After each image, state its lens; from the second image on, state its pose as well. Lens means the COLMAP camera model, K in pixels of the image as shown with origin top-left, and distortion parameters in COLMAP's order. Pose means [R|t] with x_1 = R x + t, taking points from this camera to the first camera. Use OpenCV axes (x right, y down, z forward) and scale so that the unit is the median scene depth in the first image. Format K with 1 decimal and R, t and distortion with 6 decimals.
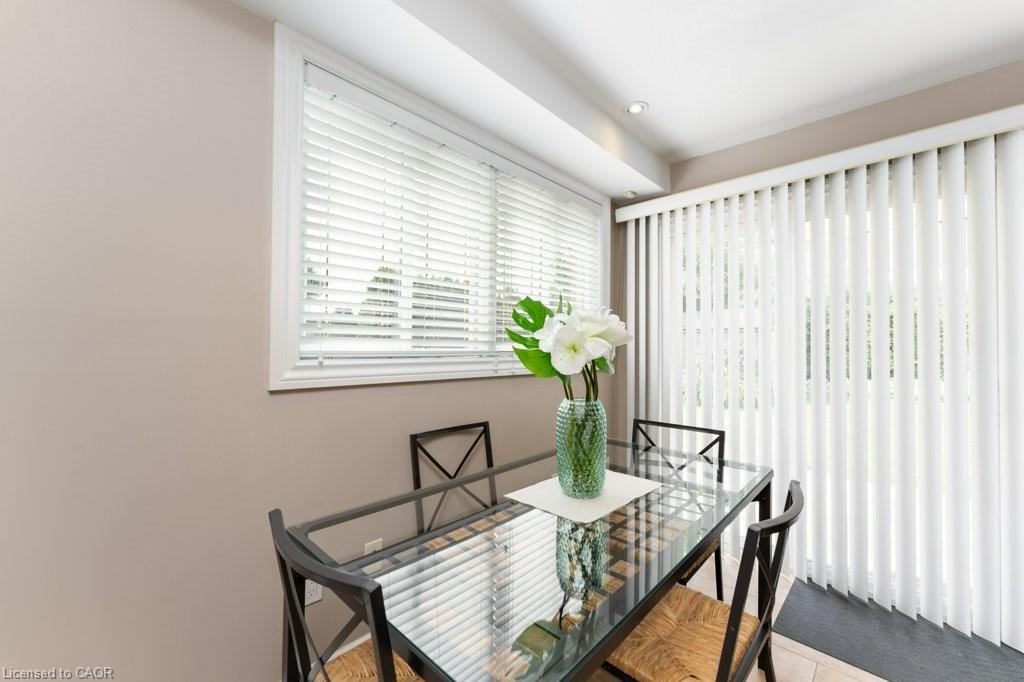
lens RADIAL K [[415.0, 0, 506.1], [0, 415.0, 356.9], [0, 0, 1]] dist [-0.001437, -0.000165]
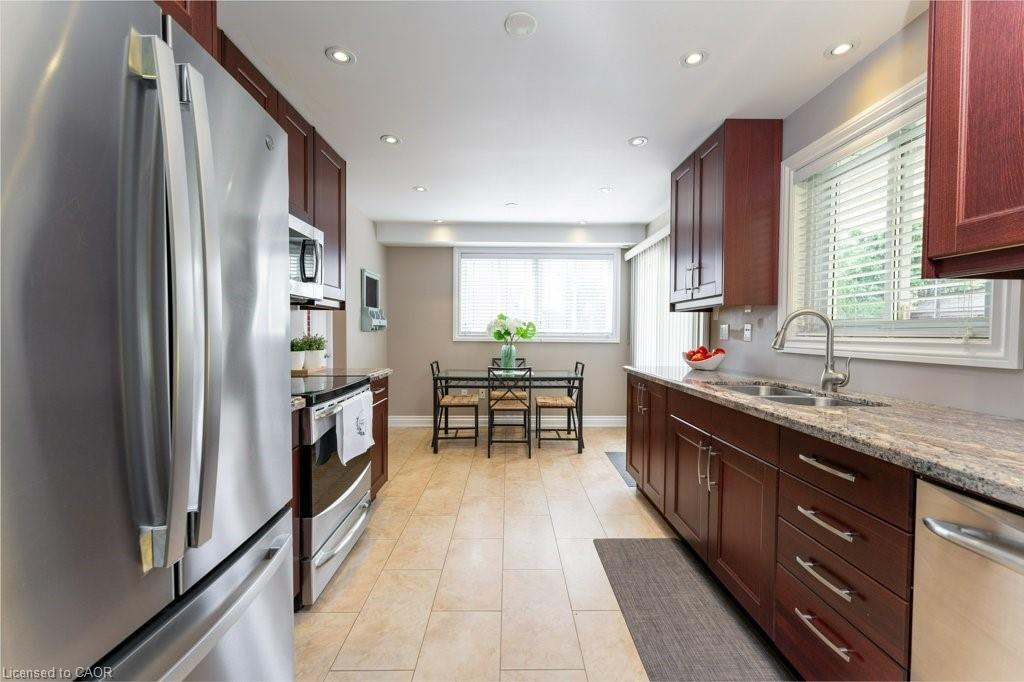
lens RADIAL K [[407.2, 0, 512.0], [0, 407.2, 341.0], [0, 0, 1]] dist [-0.000585, -0.000108]
pose [[0.698346, 0.021882, -0.715425, 1.253605], [-0.017335, 0.999756, 0.013658, 0.007677], [0.715550, 0.002864, 0.698556, -0.609178]]
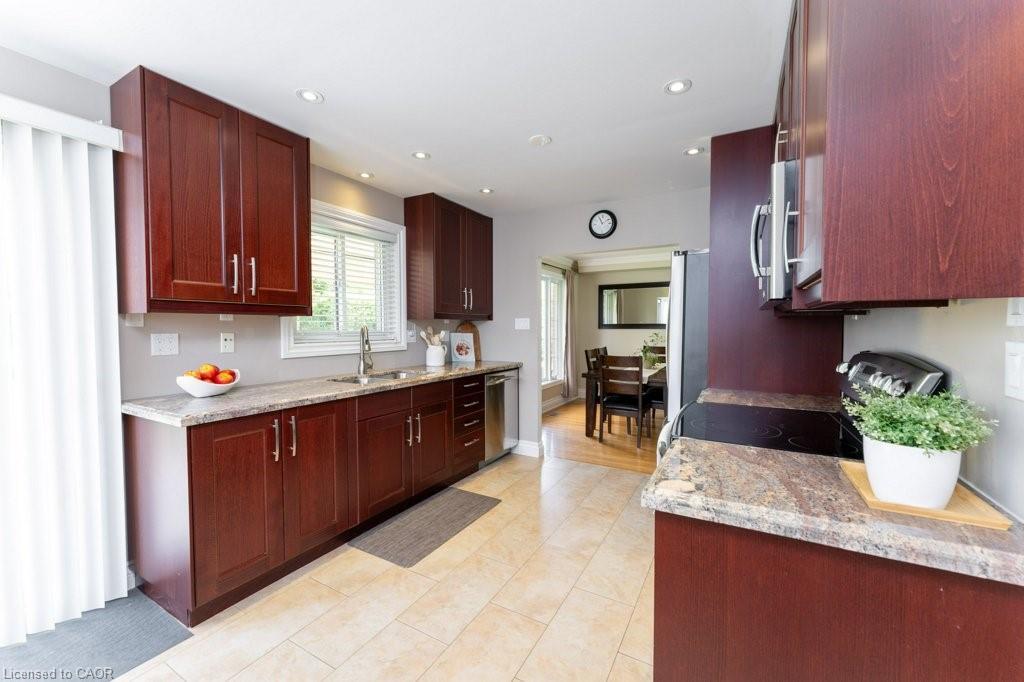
lens RADIAL K [[407.2, 0, 512.0], [0, 407.2, 341.0], [0, 0, 1]] dist [-0.000585, -0.000108]
pose [[-0.249318, -0.029959, 0.967958, -2.572368], [0.012827, 0.999332, 0.034234, -0.115516], [-0.968337, 0.020951, -0.248767, 1.510287]]
